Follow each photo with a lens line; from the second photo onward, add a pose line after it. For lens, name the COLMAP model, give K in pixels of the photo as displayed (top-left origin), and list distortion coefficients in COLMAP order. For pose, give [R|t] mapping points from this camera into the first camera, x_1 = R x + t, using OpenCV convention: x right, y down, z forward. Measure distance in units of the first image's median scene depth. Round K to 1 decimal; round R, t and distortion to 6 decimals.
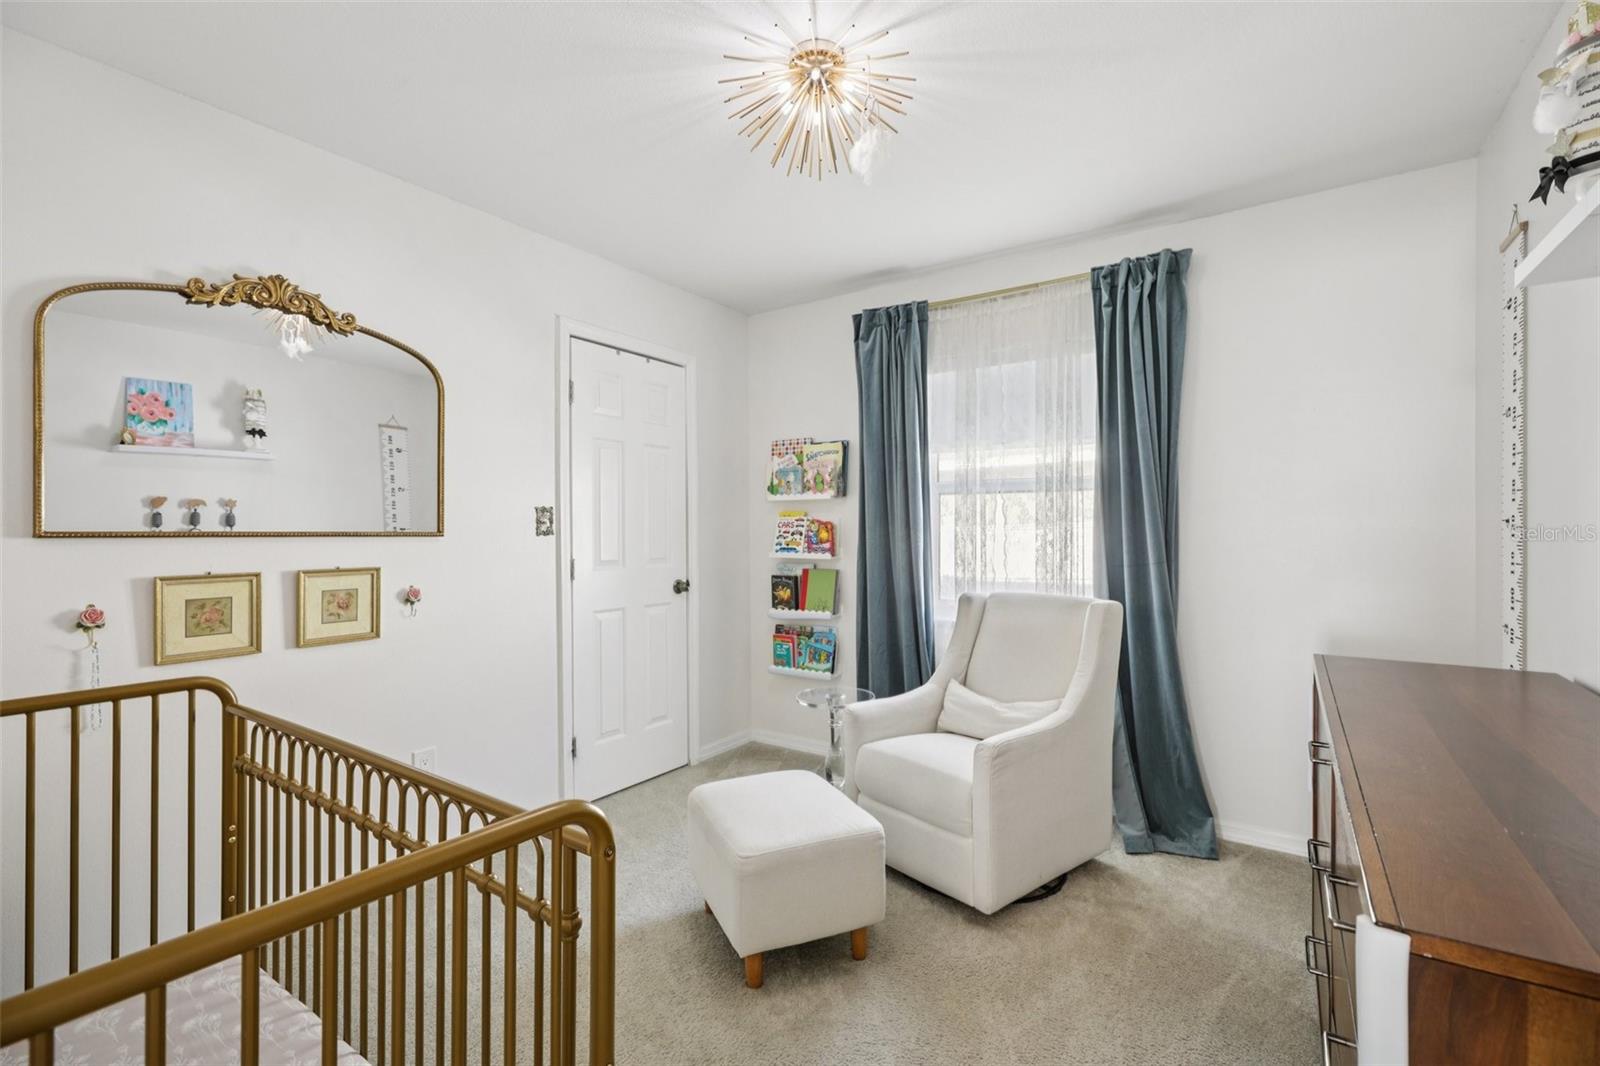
lens RADIAL K [[712.6, 0, 816.2], [0, 712.6, 526.8], [0, 0, 1]] dist [-0.000002, 0.000061]
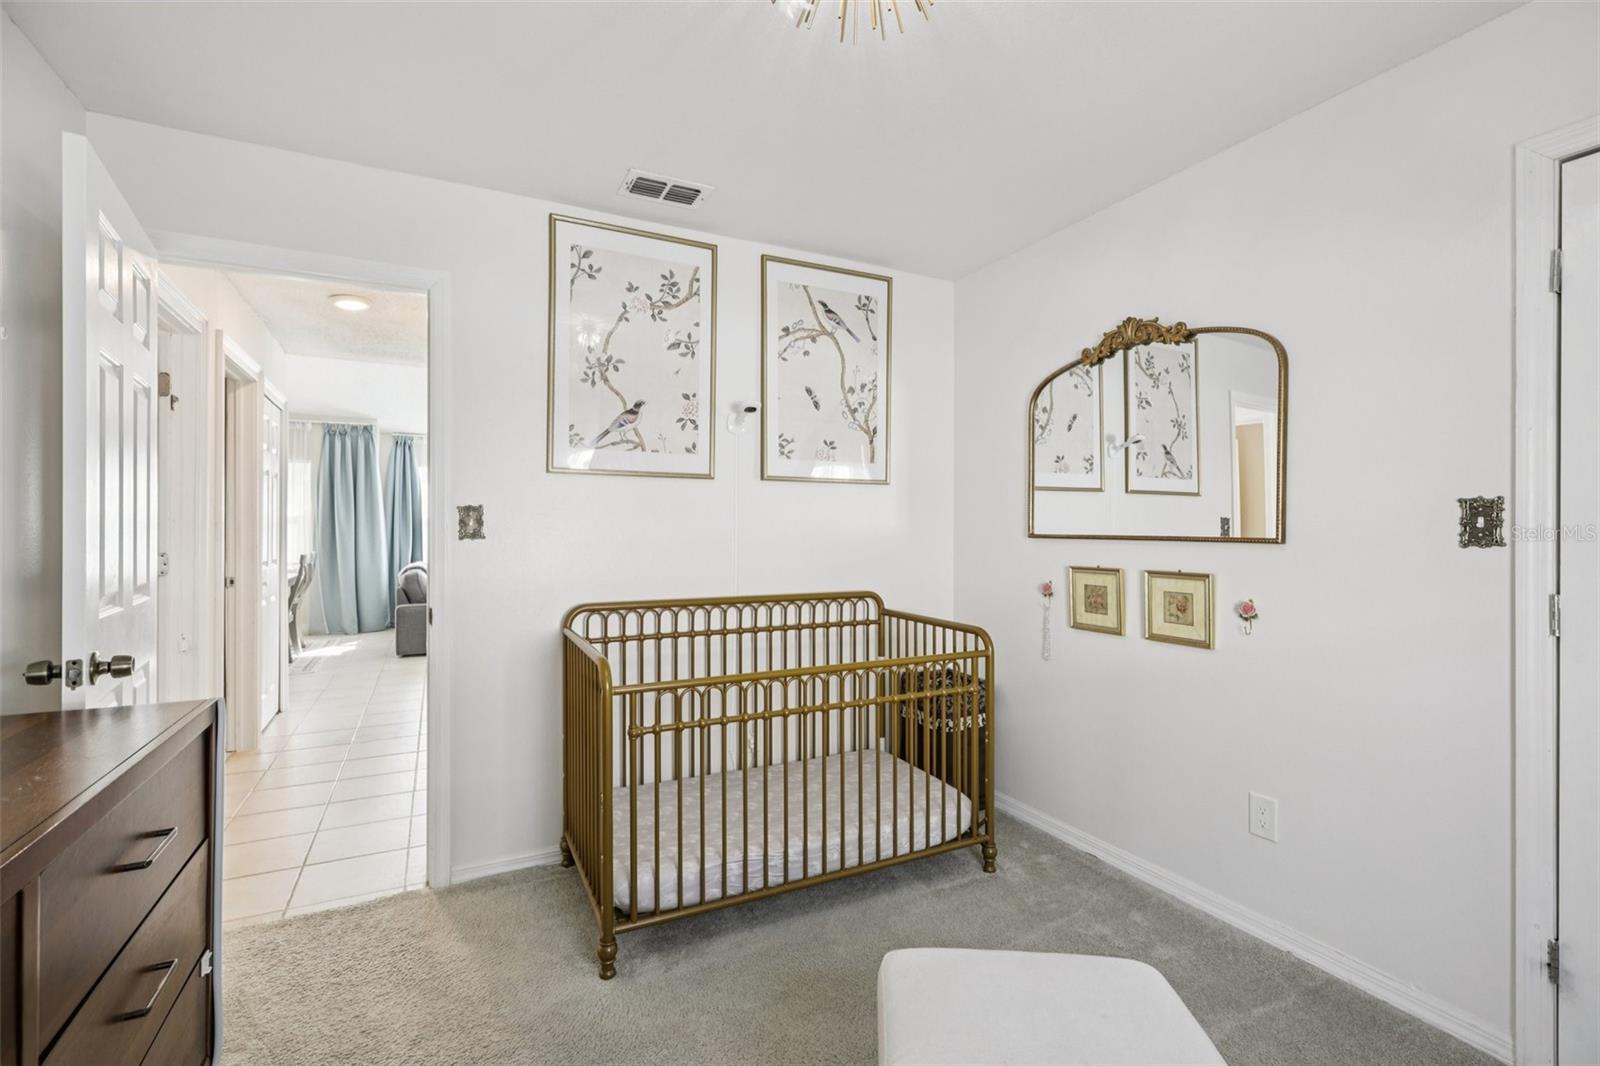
lens RADIAL K [[717.2, 0, 802.4], [0, 717.2, 520.9], [0, 0, 1]] dist [0.001759, 0.000057]
pose [[-0.484537, -0.013844, -0.874661, 0.495229], [-0.003964, 0.999899, -0.013631, 0.001196], [0.874762, -0.003138, -0.484543, 1.013926]]
